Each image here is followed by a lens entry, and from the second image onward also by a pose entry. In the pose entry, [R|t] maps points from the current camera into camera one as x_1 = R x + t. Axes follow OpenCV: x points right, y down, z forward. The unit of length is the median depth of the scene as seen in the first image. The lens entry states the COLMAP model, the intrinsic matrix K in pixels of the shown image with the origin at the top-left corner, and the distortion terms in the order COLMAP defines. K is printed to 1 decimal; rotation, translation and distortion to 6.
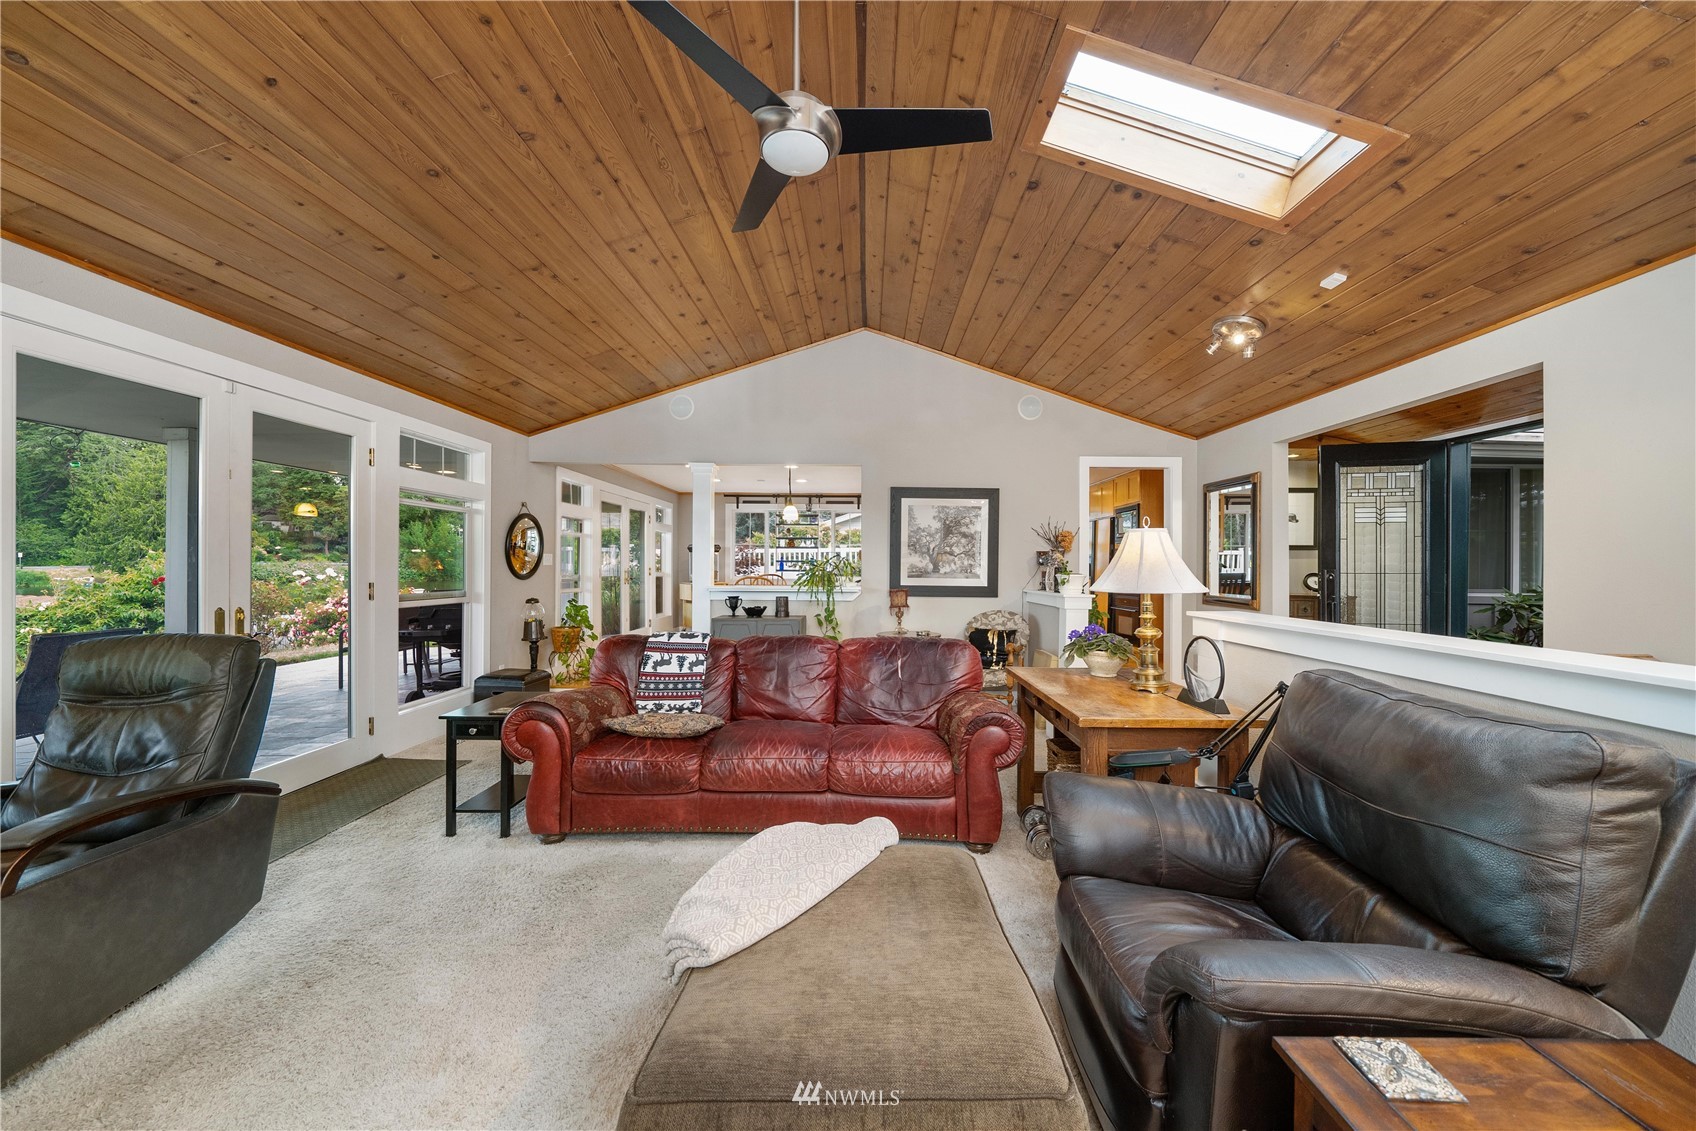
lens RADIAL K [[612.1, 0, 857.1], [0, 612.1, 571.5], [0, 0, 1]] dist [-0.002883, 0.000123]
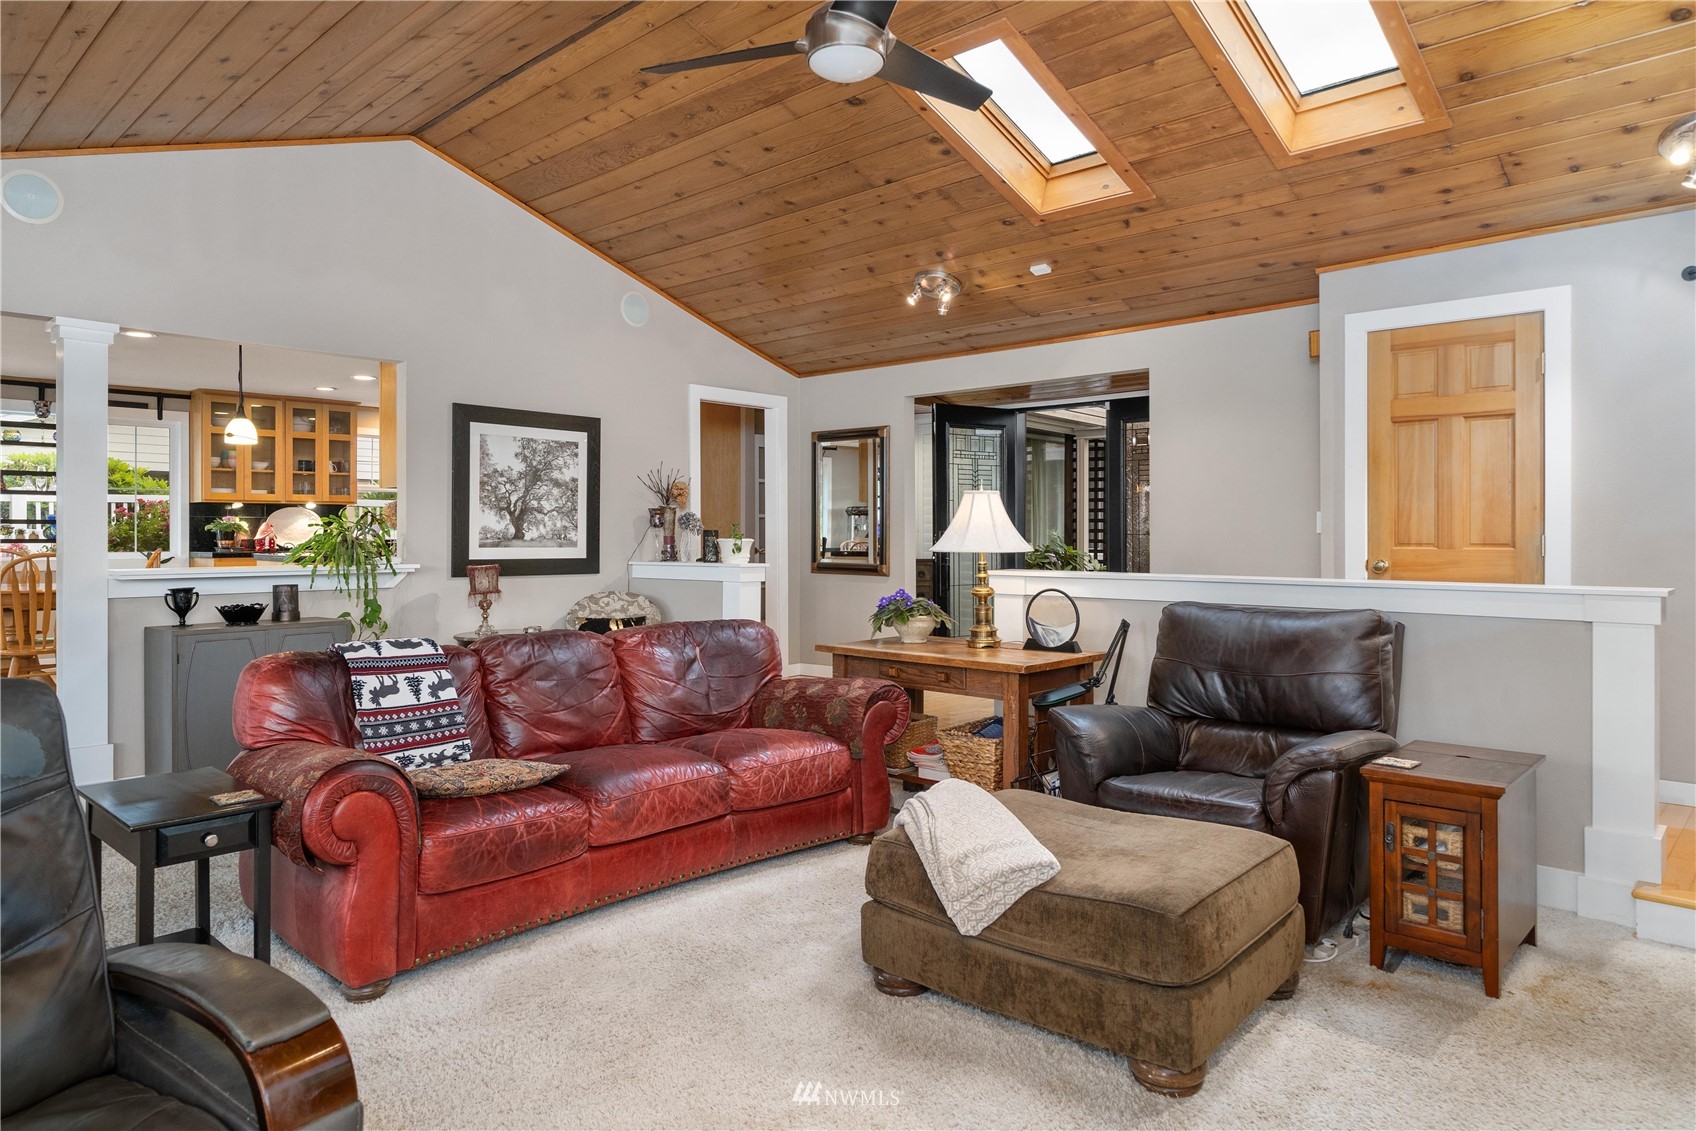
lens RADIAL K [[1023.5, 0, 835.6], [0, 1023.5, 536.6], [0, 0, 1]] dist [0.007216, 0.000024]
pose [[0.688029, -0.008562, 0.725633, -0.491380], [0.010843, 0.999940, 0.001517, 0.001319], [-0.725602, 0.006825, 0.688081, -0.003793]]
